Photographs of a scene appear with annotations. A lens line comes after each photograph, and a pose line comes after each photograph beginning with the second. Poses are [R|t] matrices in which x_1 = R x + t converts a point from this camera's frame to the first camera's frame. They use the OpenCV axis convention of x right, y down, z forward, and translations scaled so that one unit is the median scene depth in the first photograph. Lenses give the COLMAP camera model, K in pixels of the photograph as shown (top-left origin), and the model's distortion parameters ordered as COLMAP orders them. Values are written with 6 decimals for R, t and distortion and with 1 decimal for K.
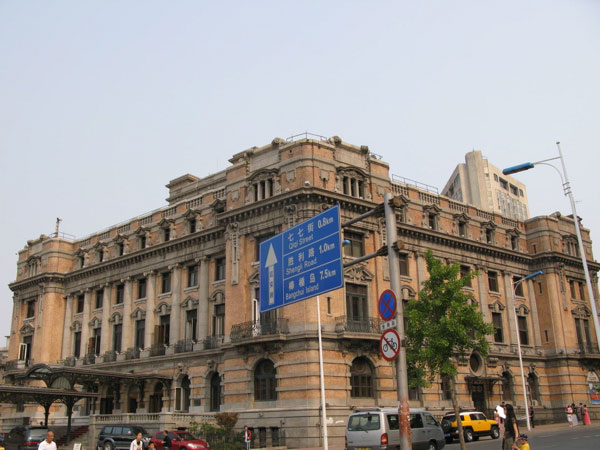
lens RADIAL K [[618.6, 0, 300.0], [0, 618.6, 225.0], [0, 0, 1]] dist [-0.146617, 0.005047]
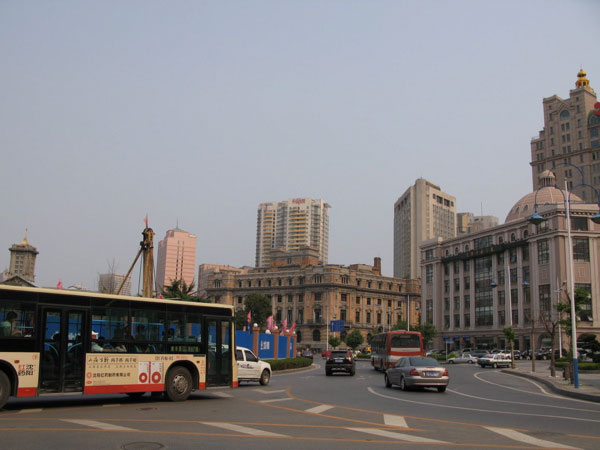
lens RADIAL K [[618.6, 0, 300.0], [0, 618.6, 225.0], [0, 0, 1]] dist [-0.146617, 0.005047]
pose [[0.997310, 0.061968, 0.039155, -0.259007], [-0.066428, 0.989887, 0.125344, -0.645925], [-0.030992, -0.127608, 0.991340, -1.932572]]
